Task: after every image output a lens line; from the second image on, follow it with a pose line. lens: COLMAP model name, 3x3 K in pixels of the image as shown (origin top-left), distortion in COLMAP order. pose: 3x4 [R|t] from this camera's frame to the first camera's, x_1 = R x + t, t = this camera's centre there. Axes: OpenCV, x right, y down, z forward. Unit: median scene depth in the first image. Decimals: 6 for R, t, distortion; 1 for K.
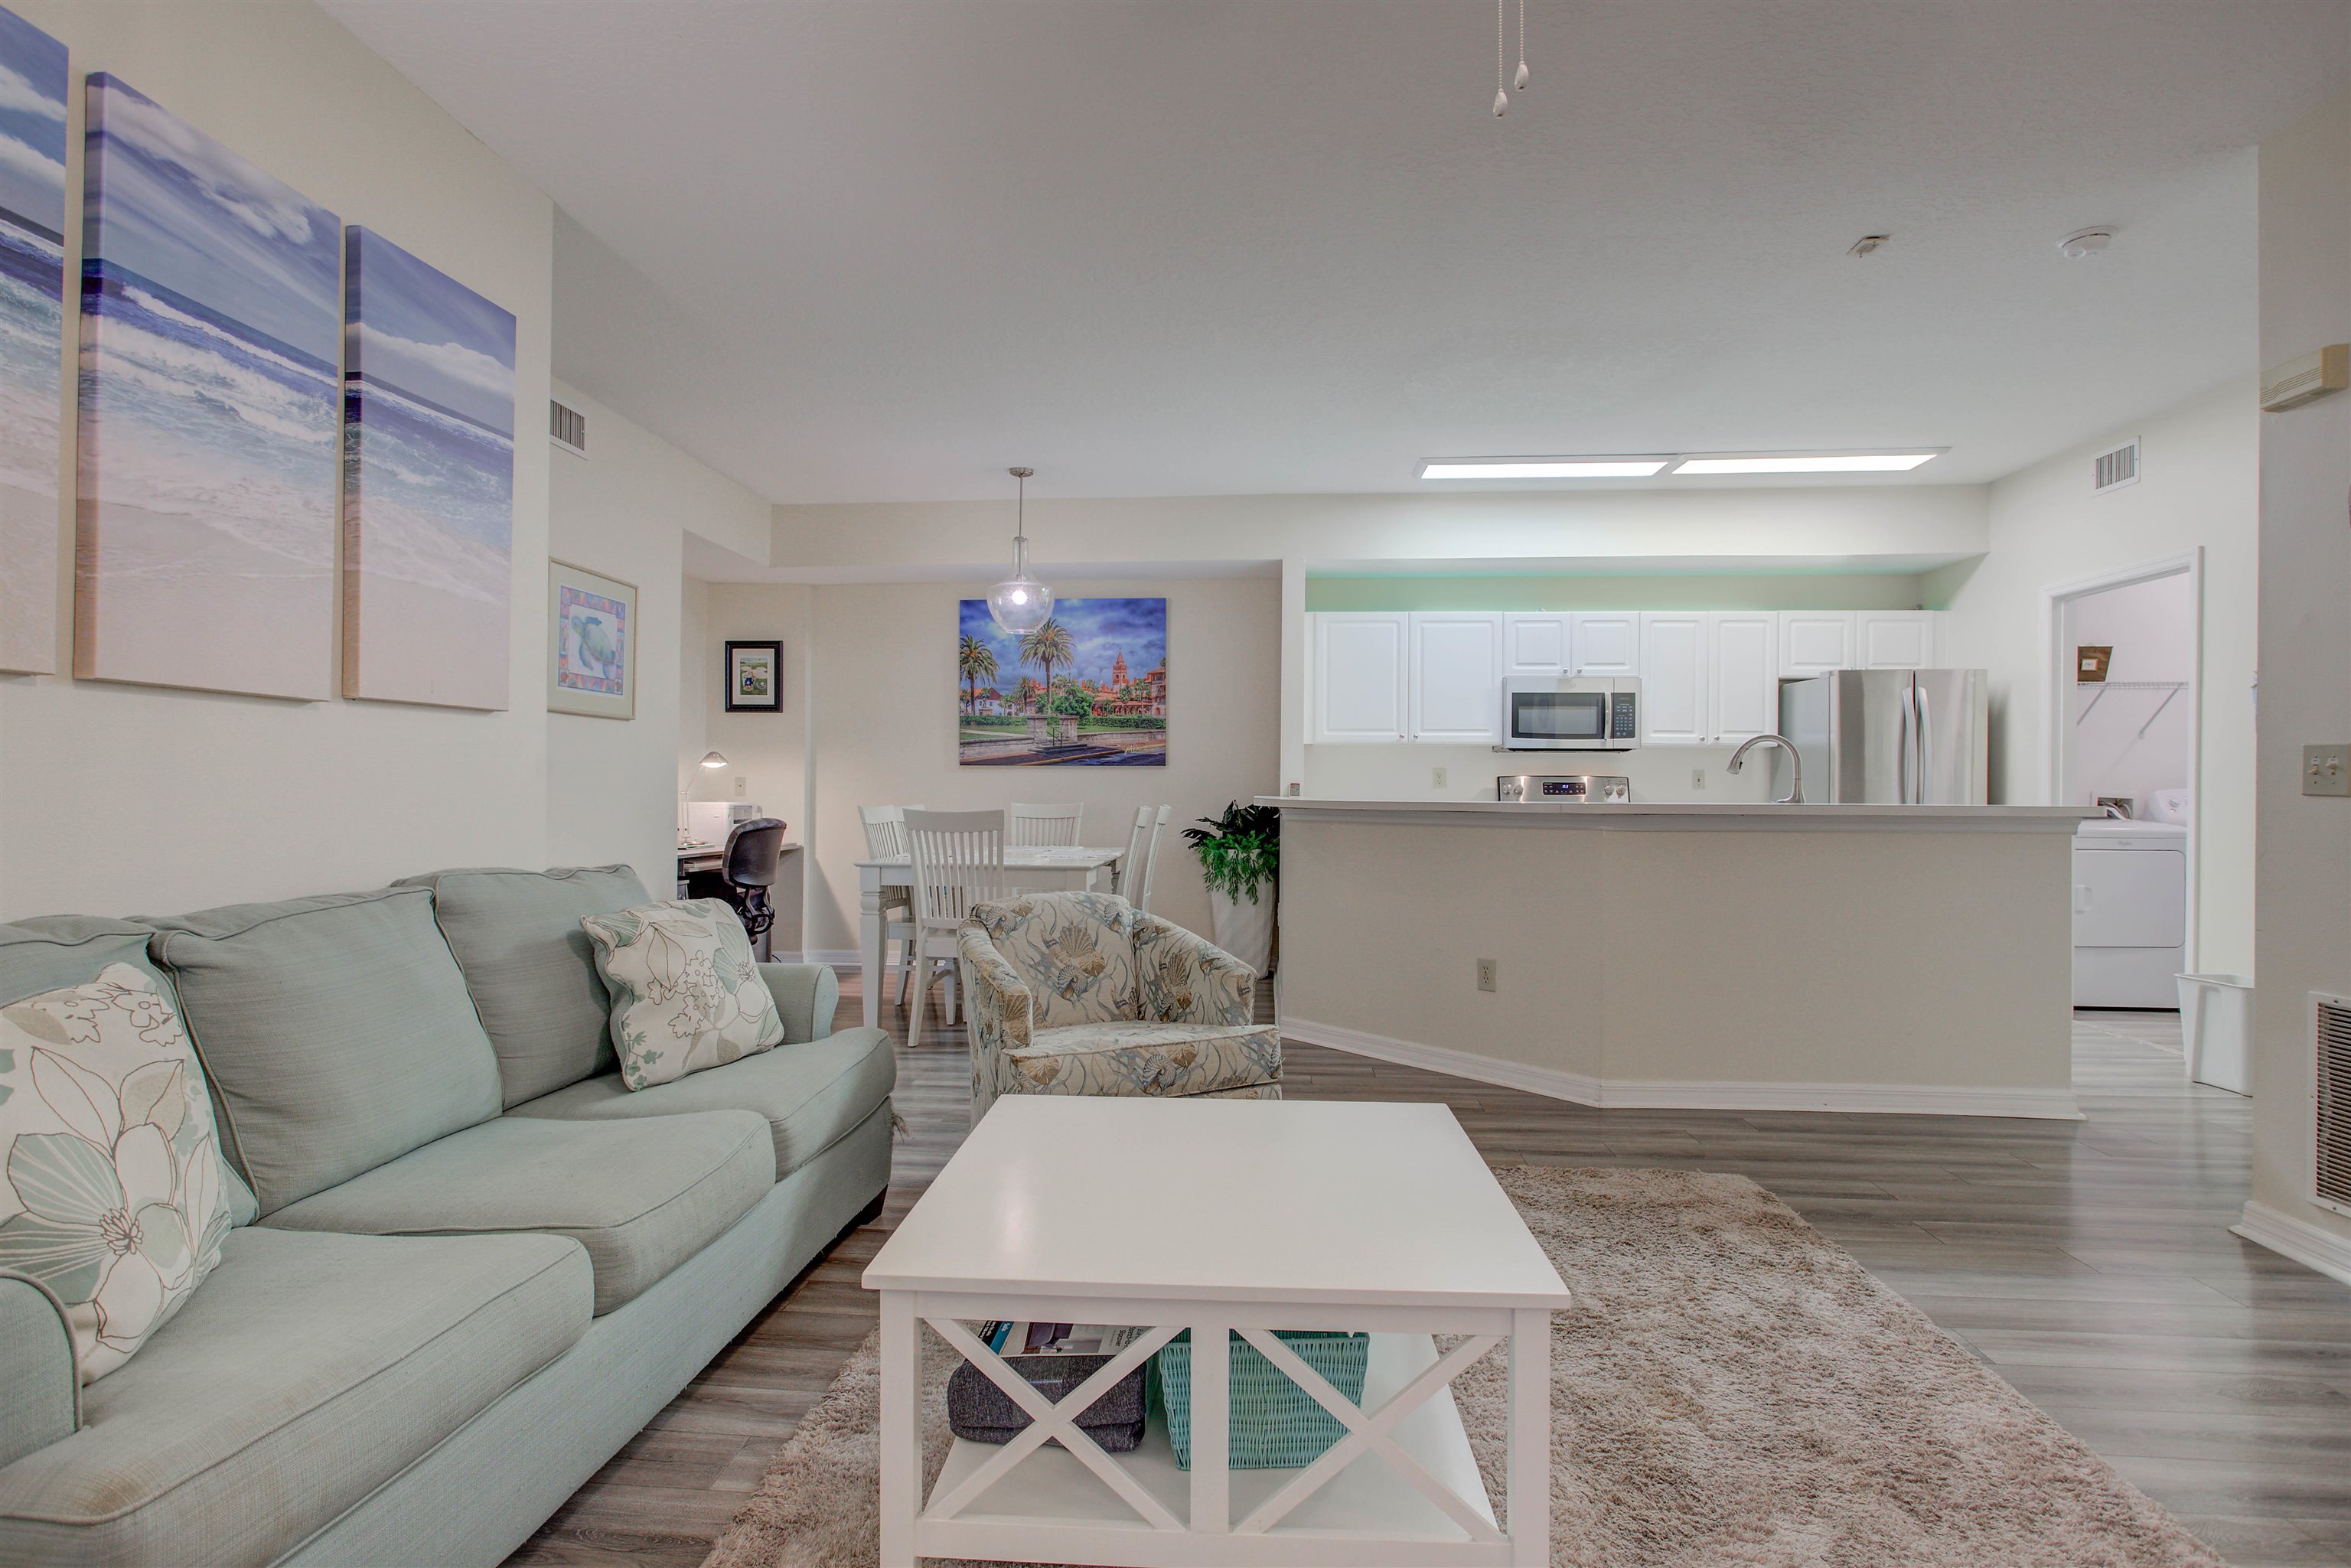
lens RADIAL K [[1185.2, 0, 1172.8], [0, 1185.2, 786.5], [0, 0, 1]] dist [-0.018680, 0.007507]
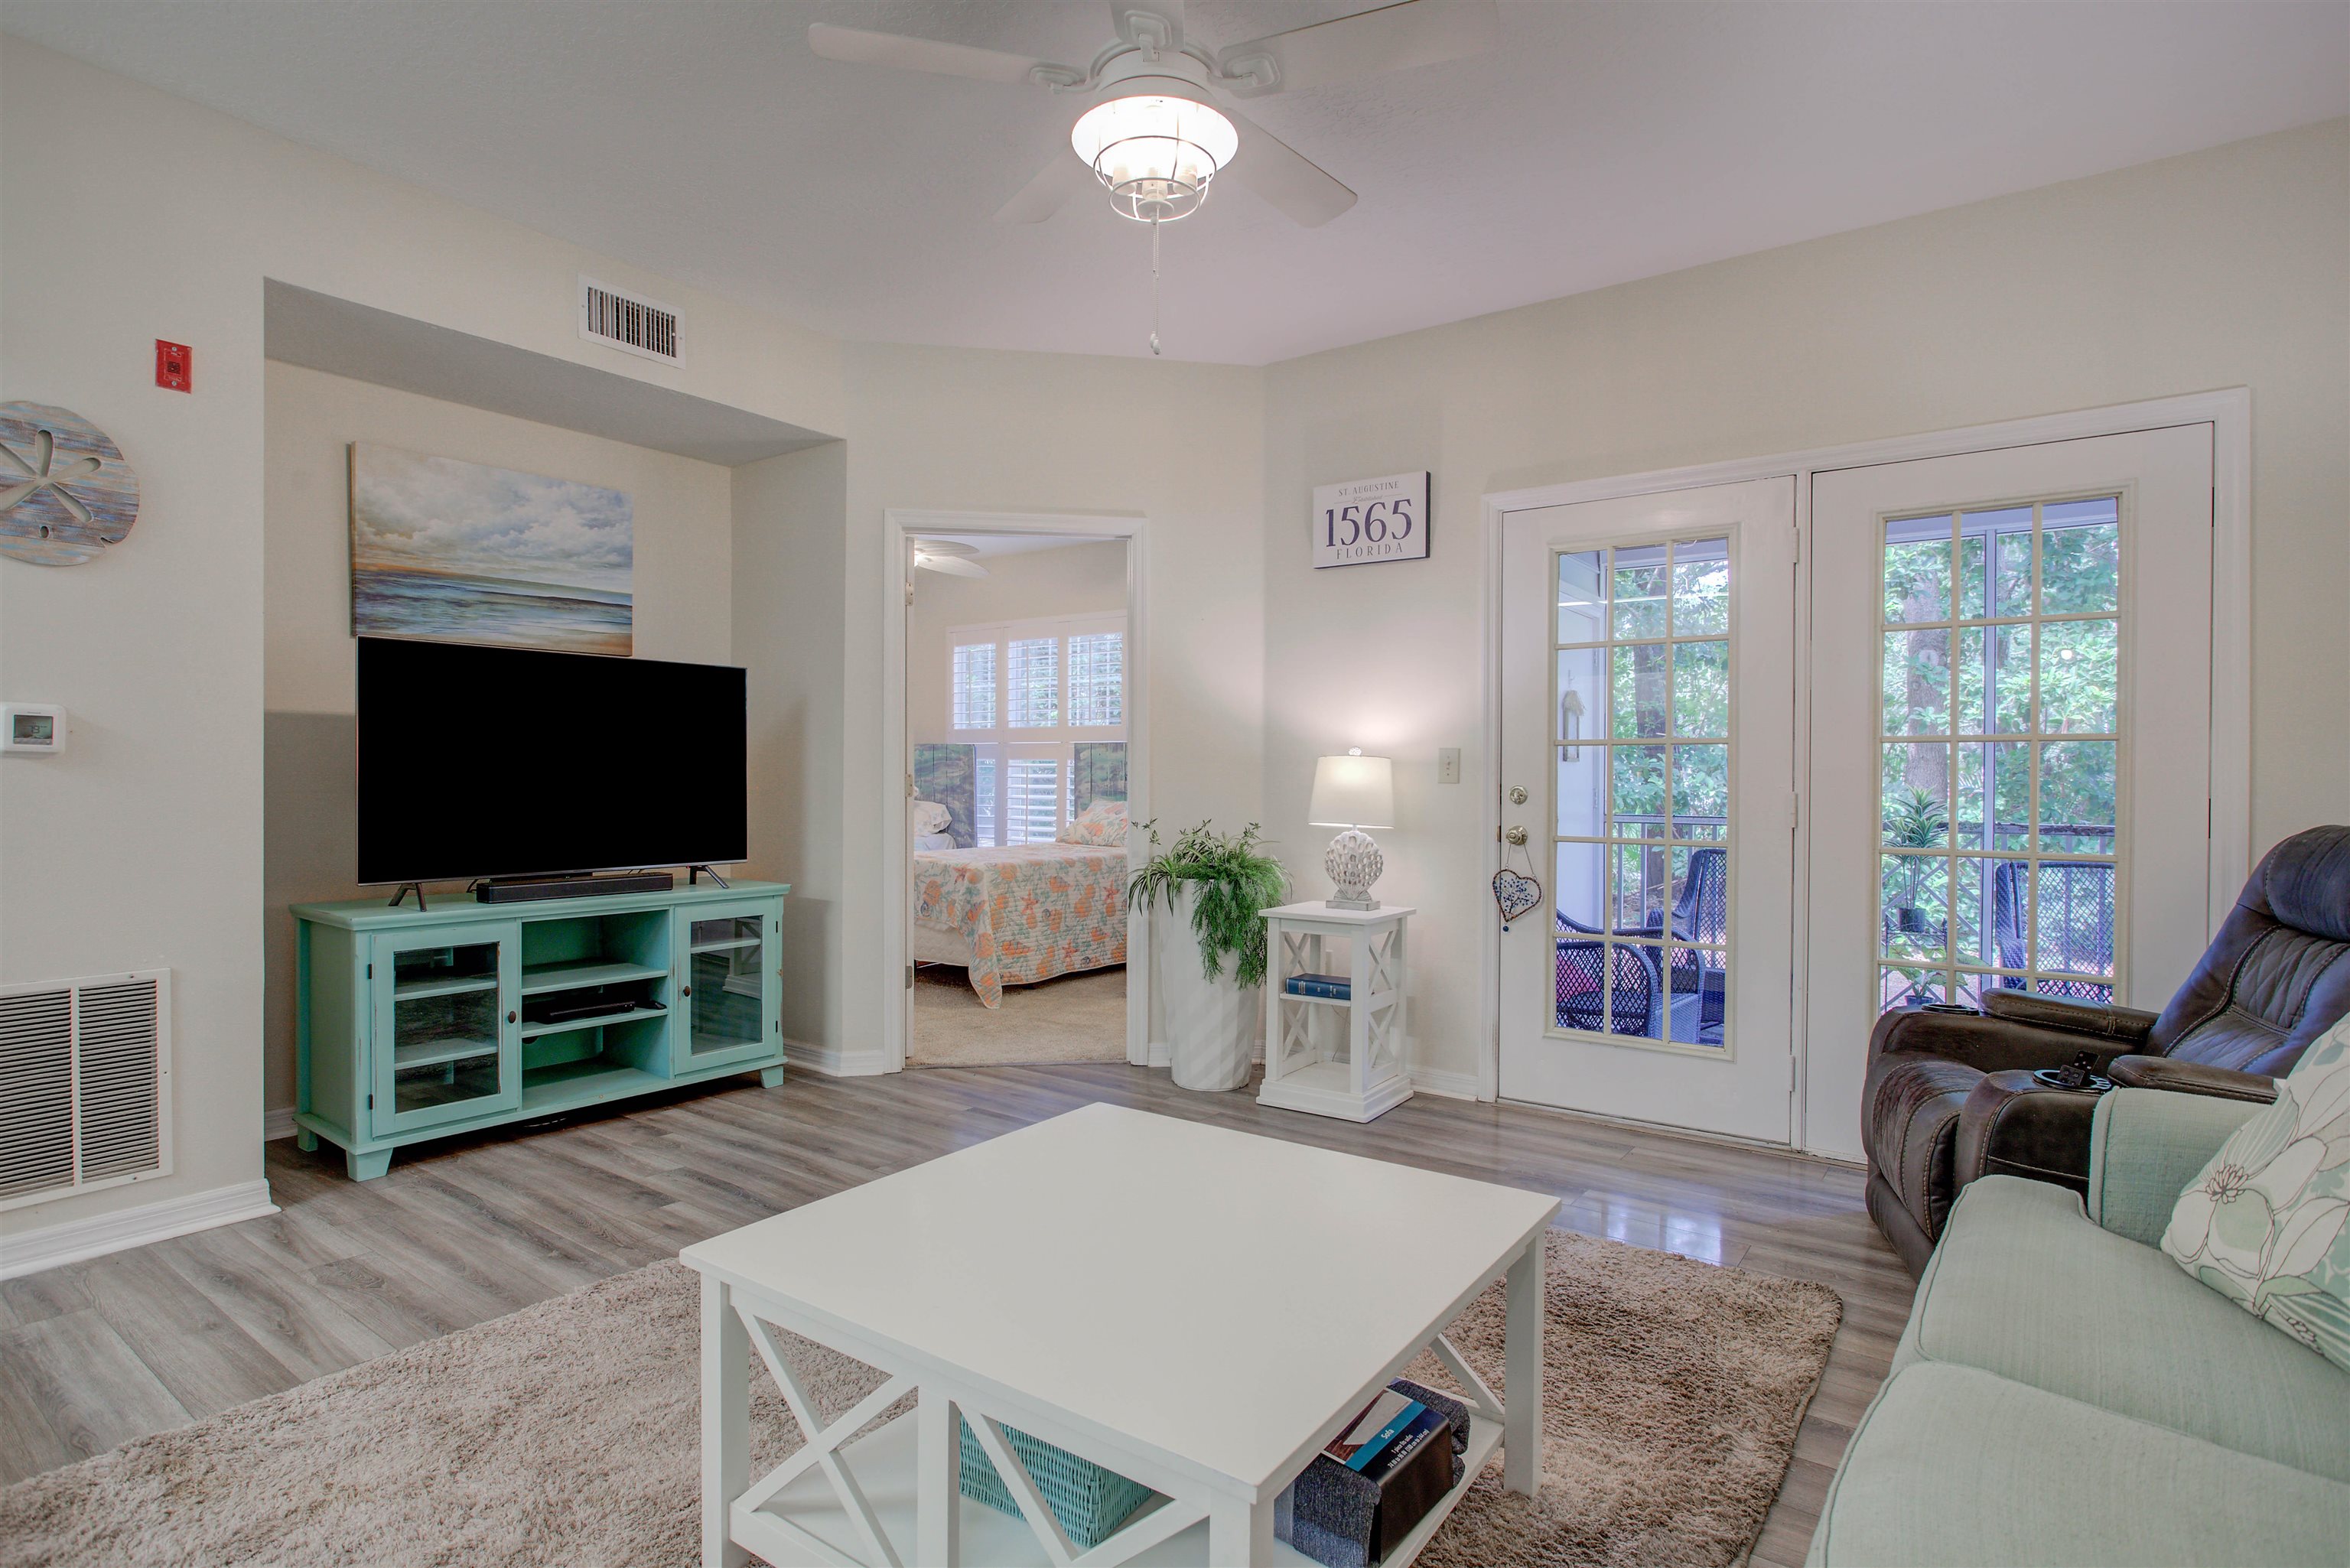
lens RADIAL K [[1180.4, 0, 1162.9], [0, 1180.4, 788.1], [0, 0, 1]] dist [-0.014951, 0.003656]
pose [[-0.848282, -0.015103, 0.529329, -0.139195], [-0.011016, 0.999880, 0.010875, -0.001161], [-0.529429, 0.003394, -0.848347, 0.566293]]
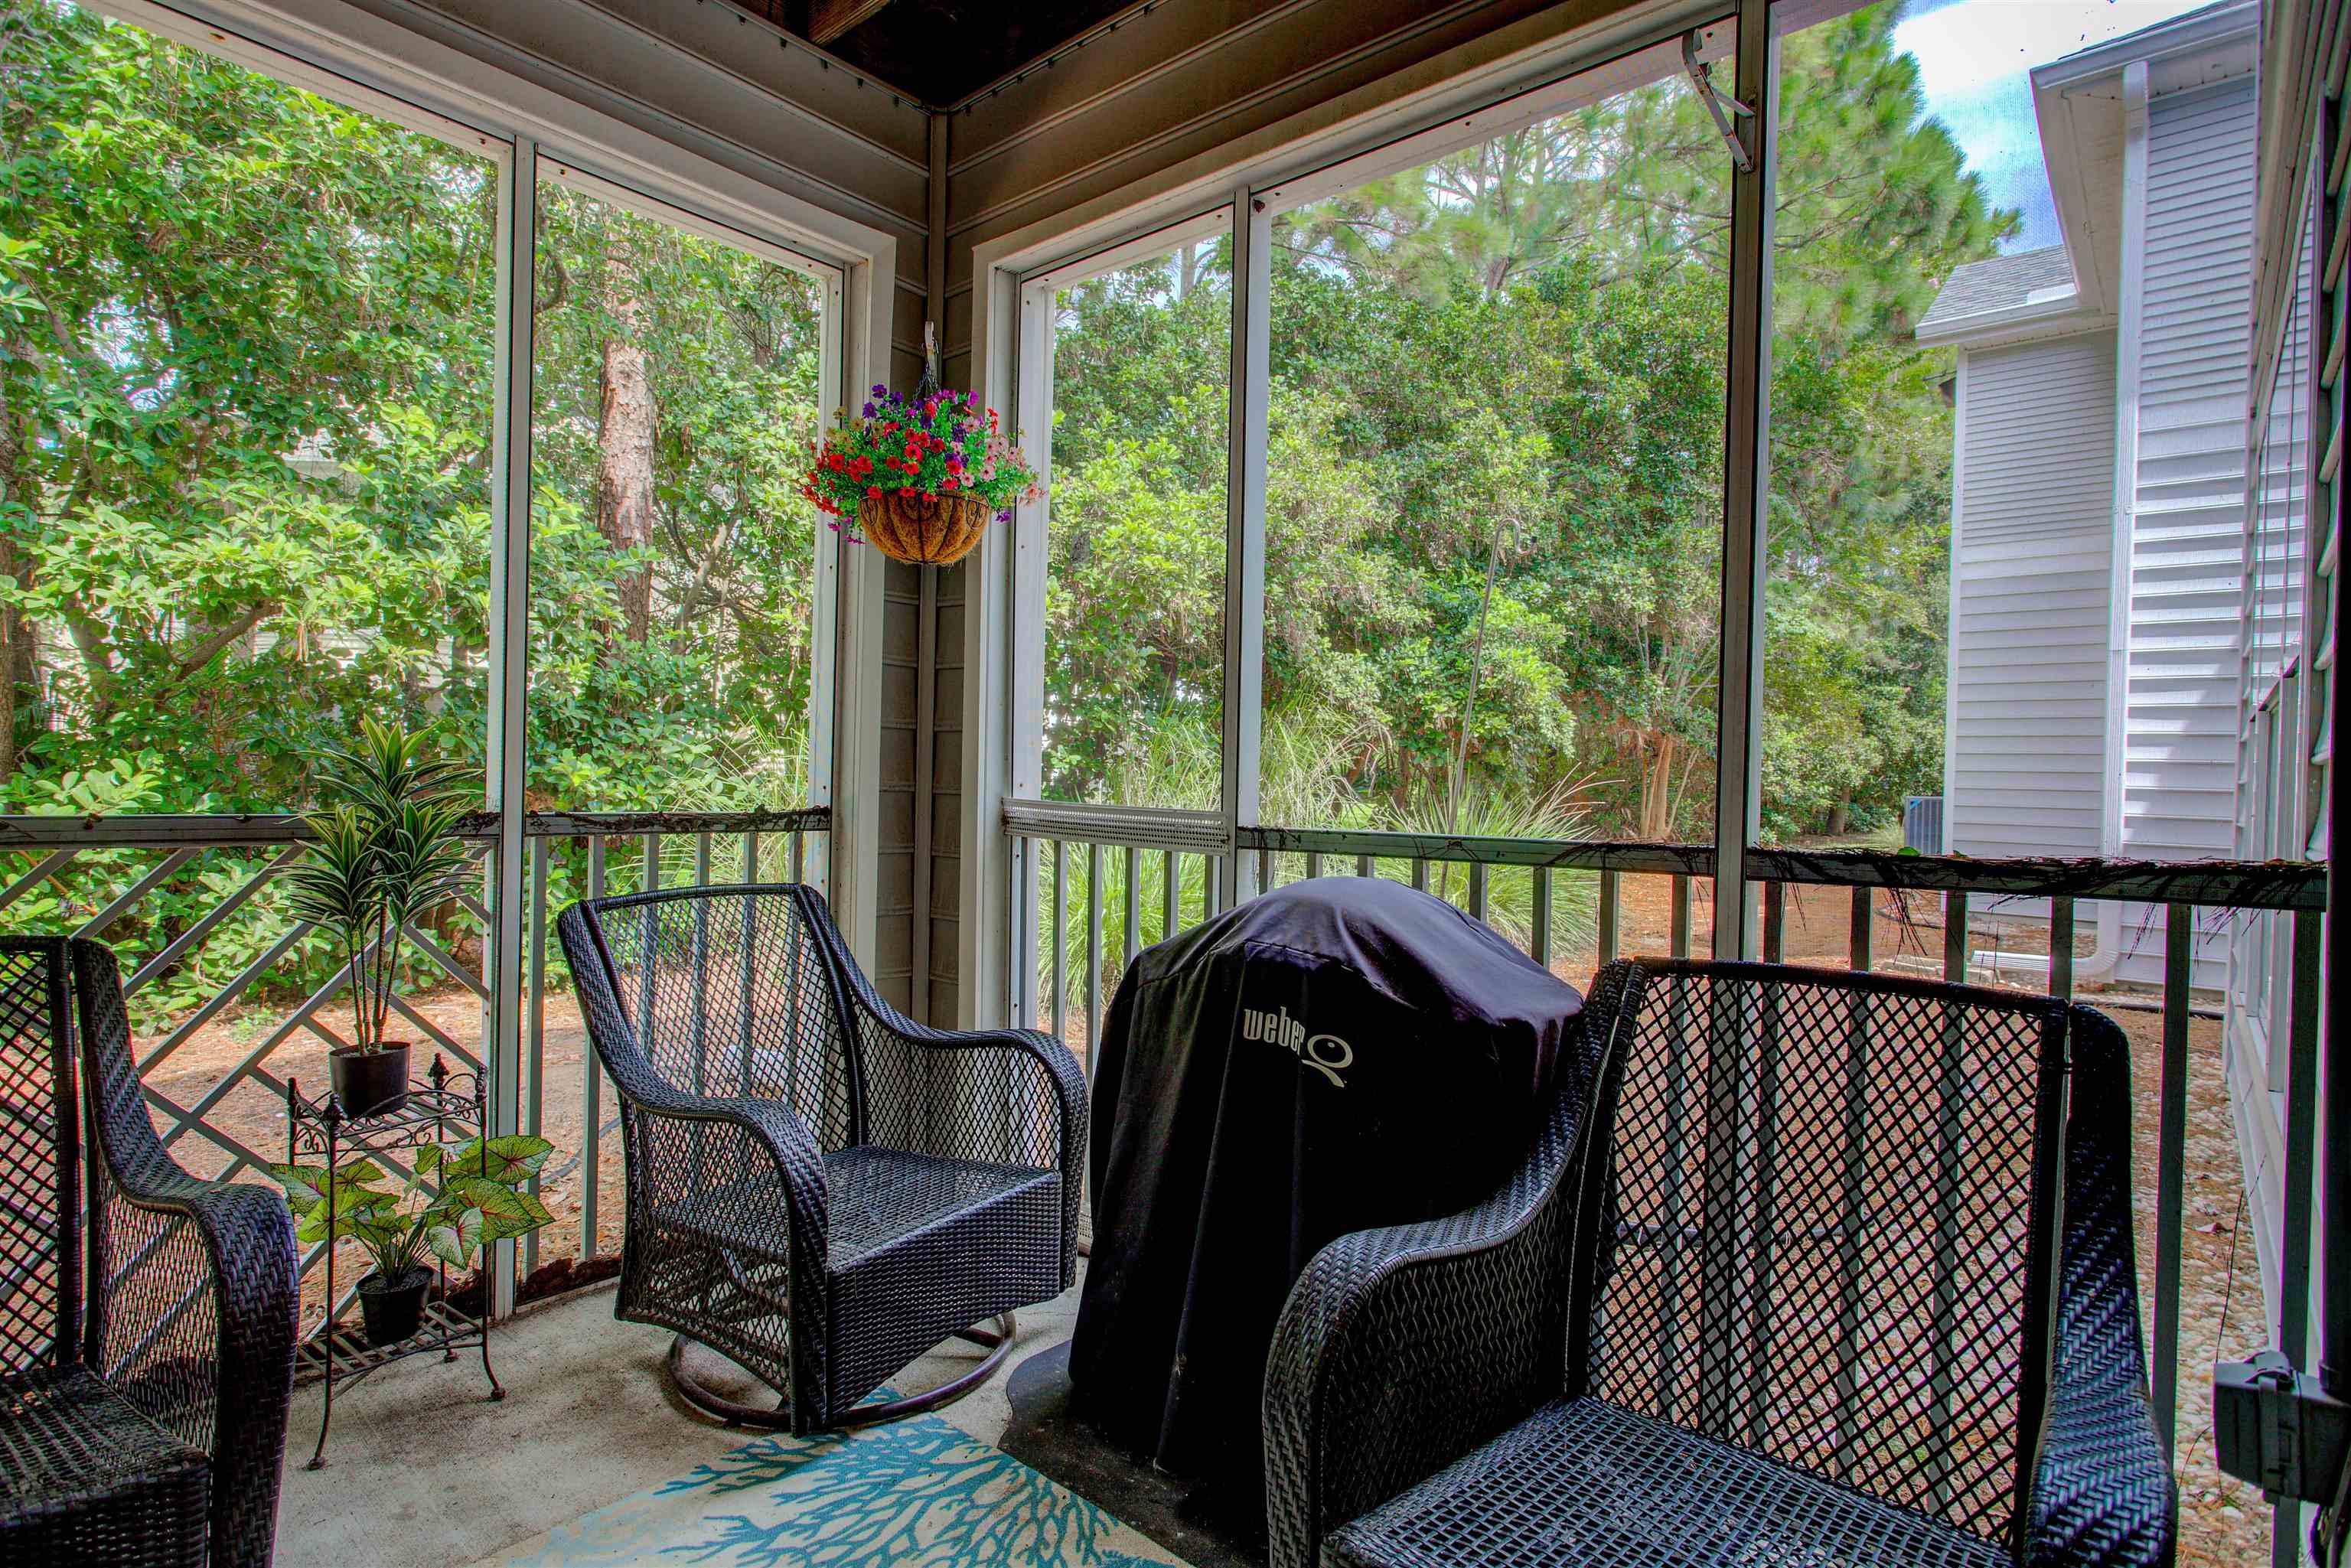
lens RADIAL K [[1185.2, 0, 1172.8], [0, 1185.2, 786.5], [0, 0, 1]] dist [-0.018680, 0.007507]
pose [[-0.591501, -0.013187, -0.806196, -0.009031], [-0.030164, 0.999528, 0.005783, 0.011722], [0.805740, 0.027739, -0.591620, -0.154054]]
